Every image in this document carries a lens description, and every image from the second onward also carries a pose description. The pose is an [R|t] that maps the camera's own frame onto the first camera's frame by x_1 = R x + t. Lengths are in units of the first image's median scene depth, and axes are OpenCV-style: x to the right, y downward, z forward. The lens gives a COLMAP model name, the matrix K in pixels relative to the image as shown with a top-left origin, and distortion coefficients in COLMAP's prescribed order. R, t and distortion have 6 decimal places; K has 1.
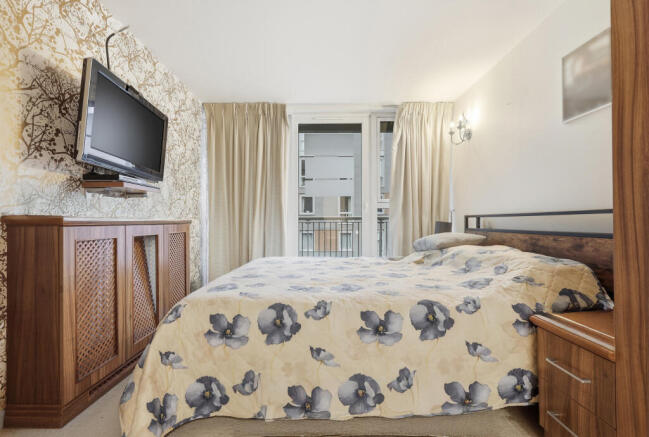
lens RADIAL K [[283.6, 0, 324.5], [0, 283.6, 218.5], [0, 0, 1]] dist [0.008563, -0.000341]
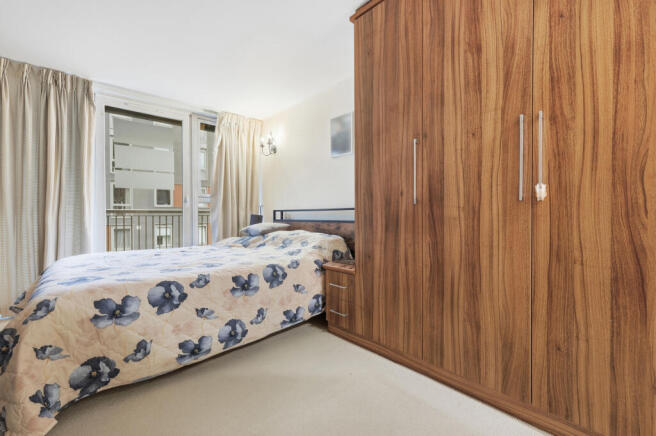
lens RADIAL K [[277.4, 0, 328.0], [0, 277.4, 218.0], [0, 0, 1]] dist [0.000025, -0.000067]
pose [[0.744140, -0.008181, 0.667973, -0.434972], [-0.005783, 0.999809, 0.018688, 0.002298], [-0.667998, -0.017770, 0.743951, -0.348993]]
